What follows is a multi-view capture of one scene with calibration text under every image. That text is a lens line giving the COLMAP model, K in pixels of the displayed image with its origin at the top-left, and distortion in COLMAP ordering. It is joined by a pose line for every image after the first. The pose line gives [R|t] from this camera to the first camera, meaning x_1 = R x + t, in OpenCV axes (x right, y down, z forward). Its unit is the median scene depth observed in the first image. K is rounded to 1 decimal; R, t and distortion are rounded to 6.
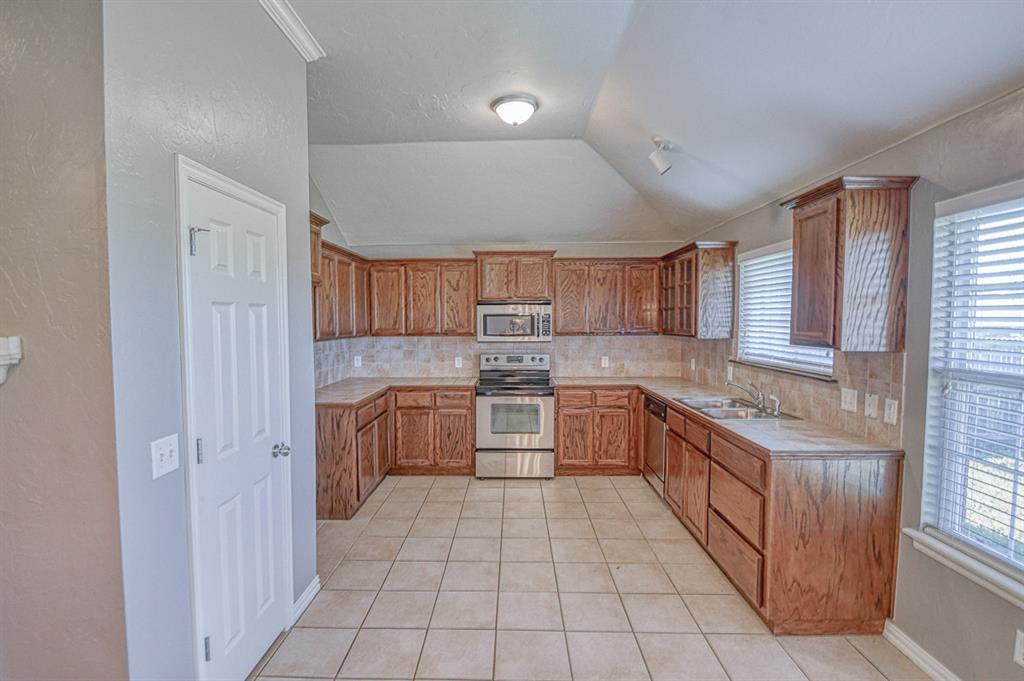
lens RADIAL K [[471.9, 0, 504.6], [0, 471.9, 342.9], [0, 0, 1]] dist [0.002898, -0.012856]
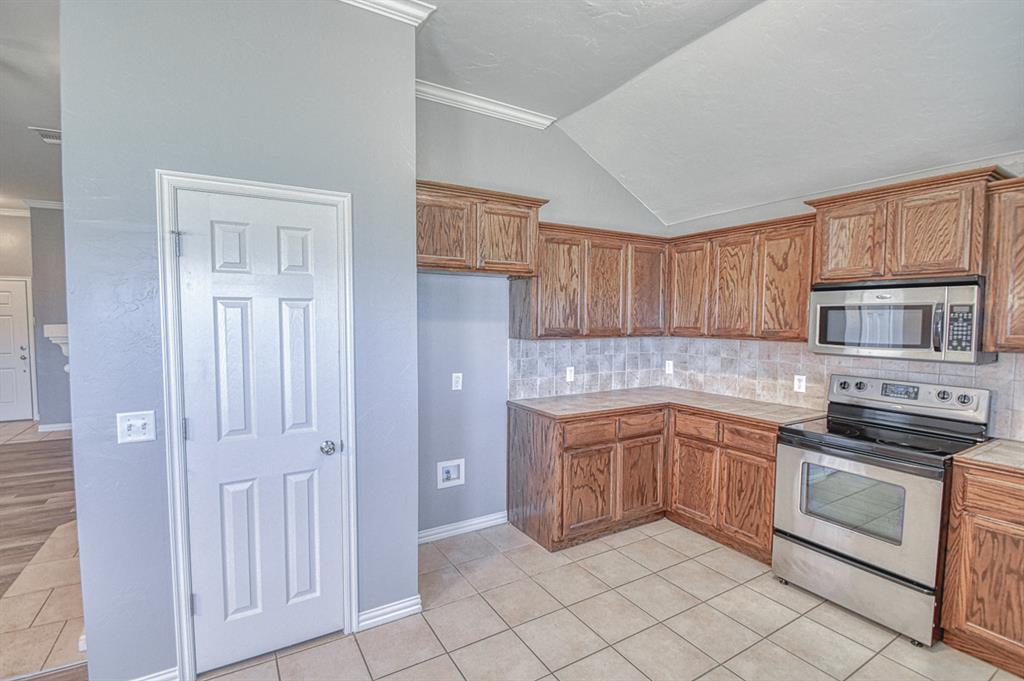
lens RADIAL K [[471.9, 0, 504.6], [0, 471.9, 342.9], [0, 0, 1]] dist [0.002898, -0.012856]
pose [[0.529001, 0.052290, -0.847009, 0.253669], [-0.044806, 0.998429, 0.033654, -0.018648], [0.847438, 0.020148, 0.530512, 0.372734]]
